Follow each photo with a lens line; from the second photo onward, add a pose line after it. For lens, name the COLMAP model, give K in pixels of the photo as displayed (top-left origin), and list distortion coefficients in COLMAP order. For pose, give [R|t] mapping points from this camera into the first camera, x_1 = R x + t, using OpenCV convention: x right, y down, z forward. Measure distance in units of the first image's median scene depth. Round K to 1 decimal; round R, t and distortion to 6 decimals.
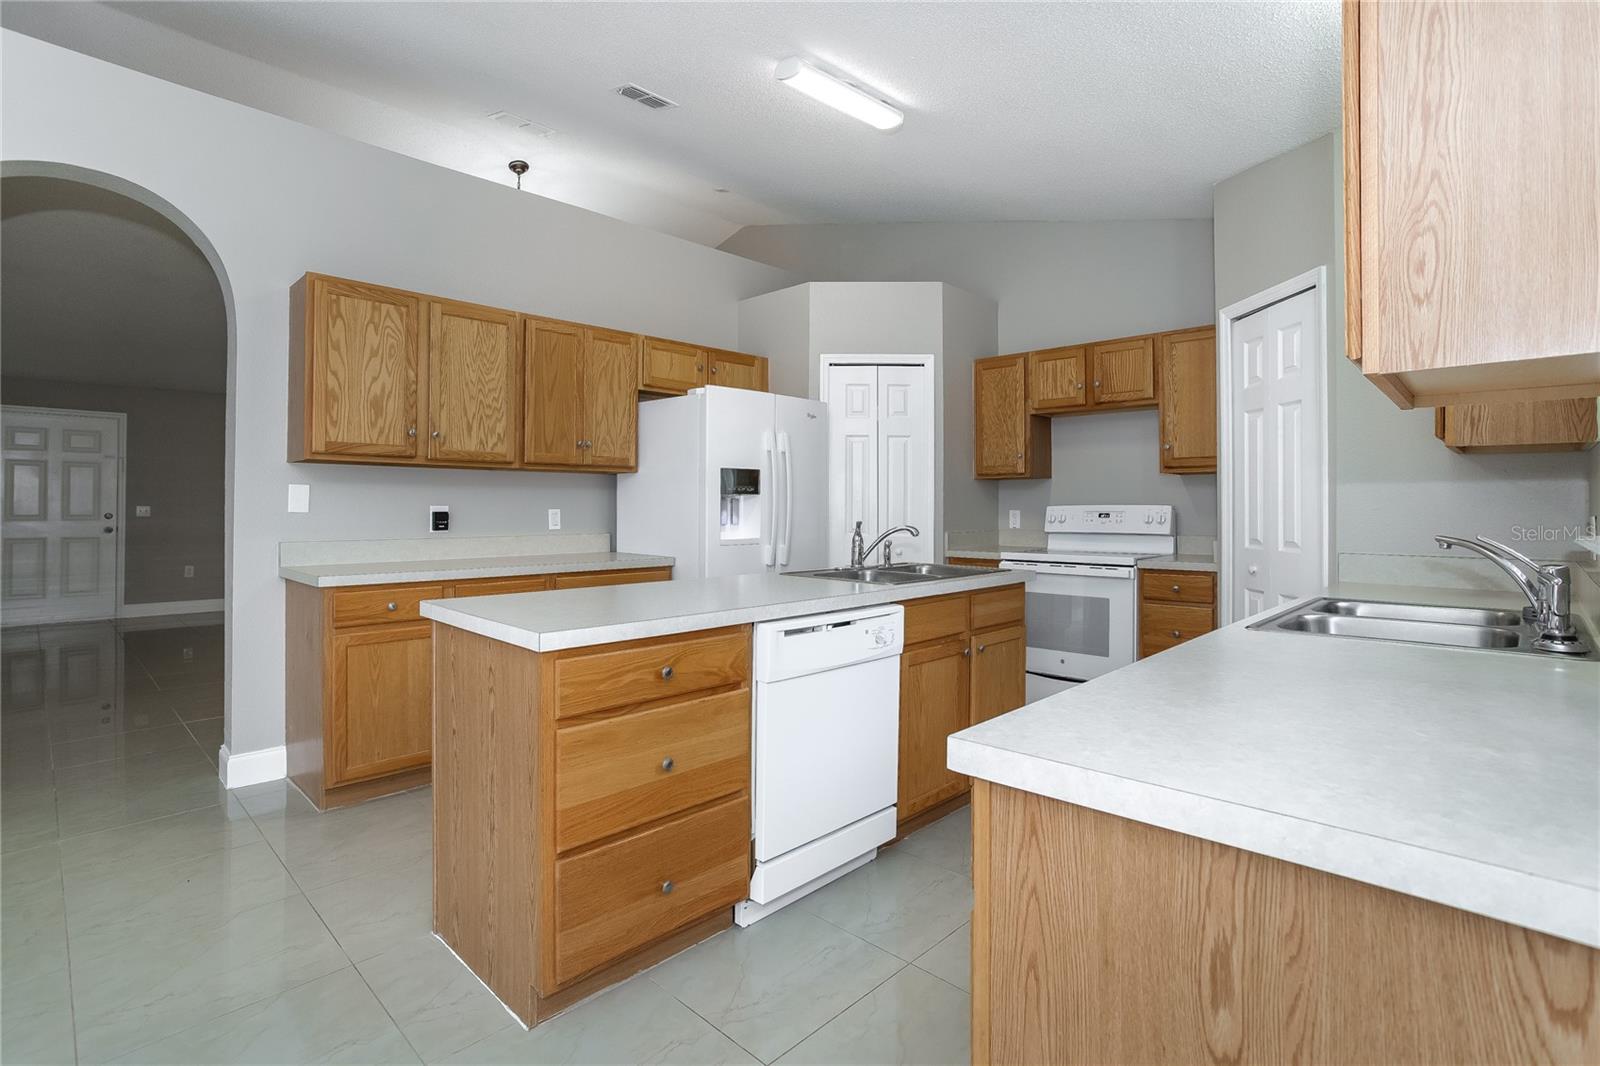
lens RADIAL K [[770.7, 0, 799.5], [0, 770.7, 507.2], [0, 0, 1]] dist [-0.001467, 0.001792]
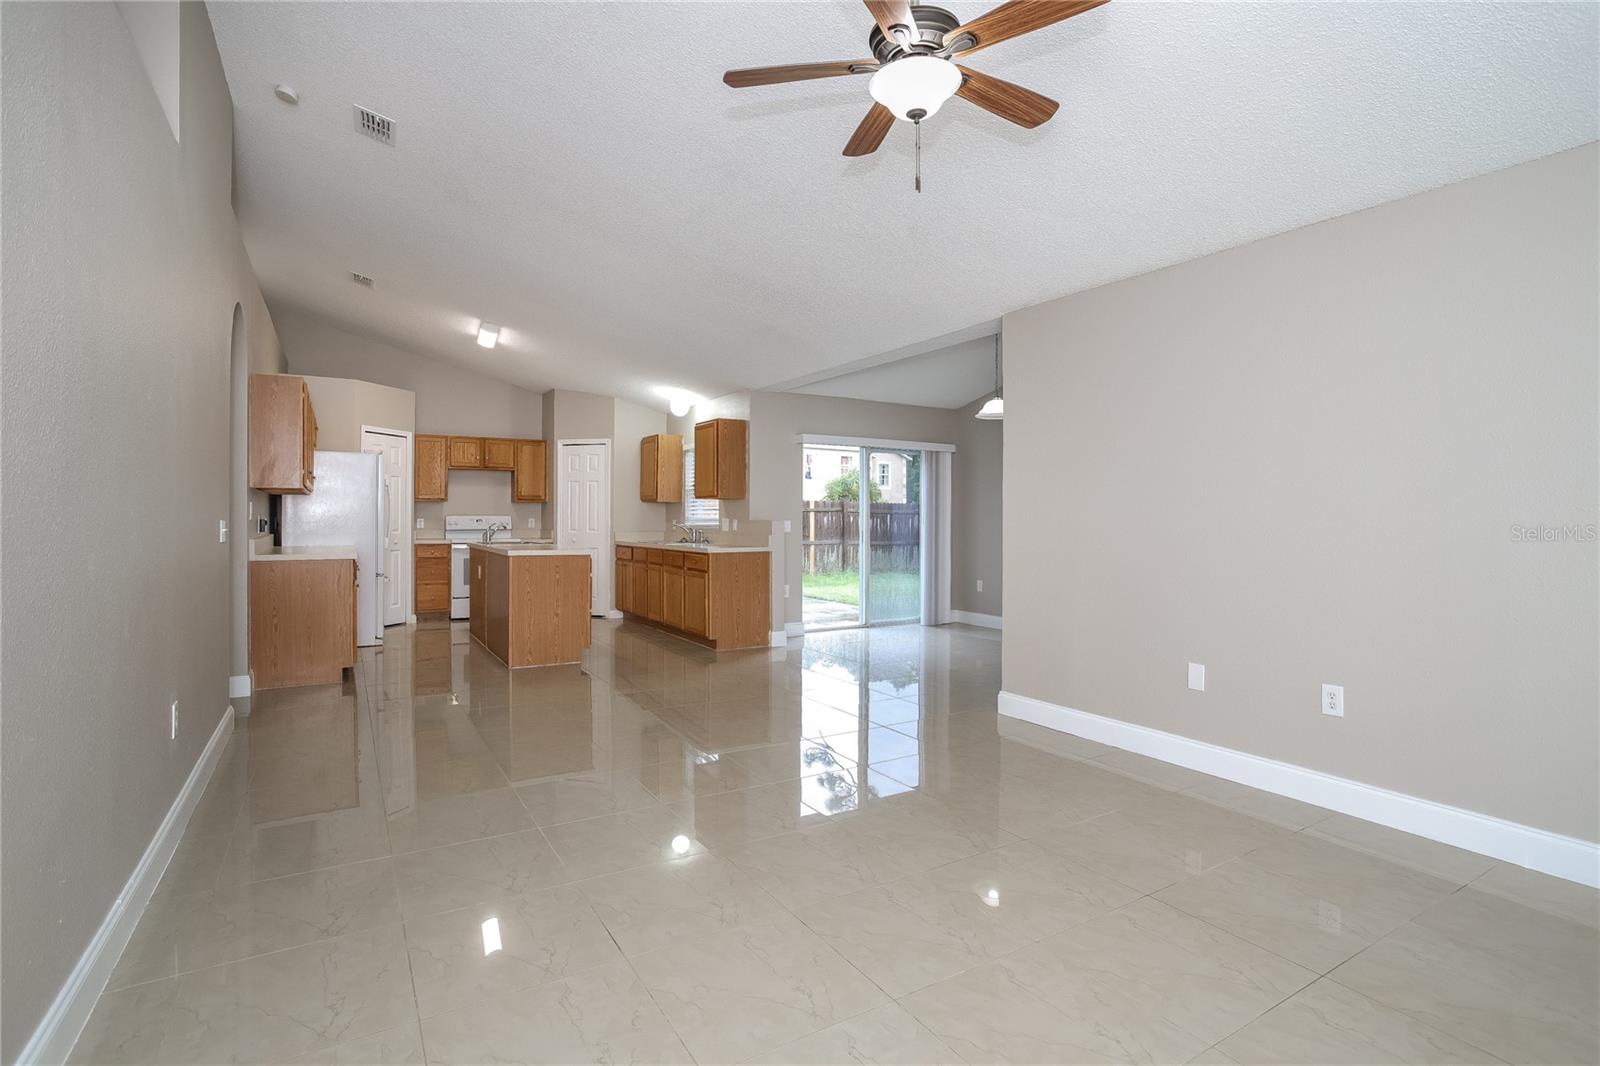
lens RADIAL K [[807.9, 0, 795.8], [0, 807.9, 523.2], [0, 0, 1]] dist [-0.001556, 0.000274]
pose [[0.270342, -0.006841, 0.962740, -1.497917], [-0.004457, 0.999955, 0.008357, -0.004949], [-0.962754, -0.006550, 0.270300, -0.396696]]
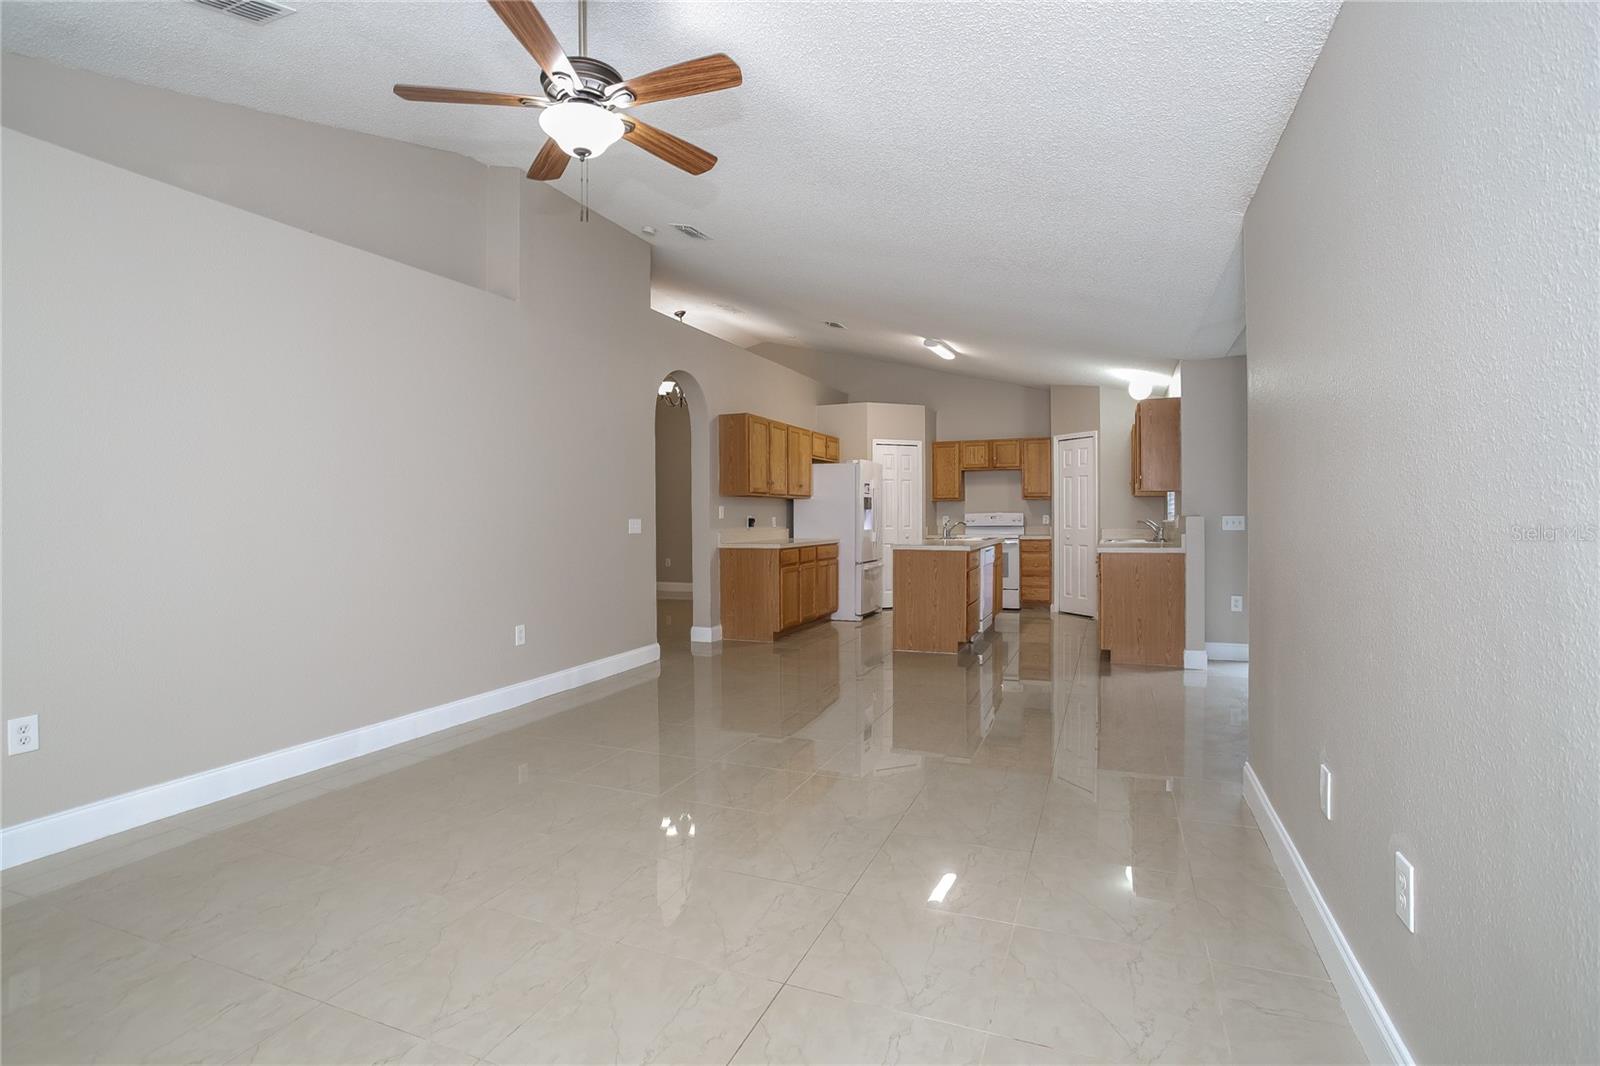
lens RADIAL K [[807.9, 0, 795.8], [0, 807.9, 523.2], [0, 0, 1]] dist [-0.001556, 0.000274]
pose [[0.921667, -0.009594, 0.387862, -1.050136], [0.005767, 0.999923, 0.011029, -0.002753], [-0.387938, -0.007928, 0.921651, -0.928271]]
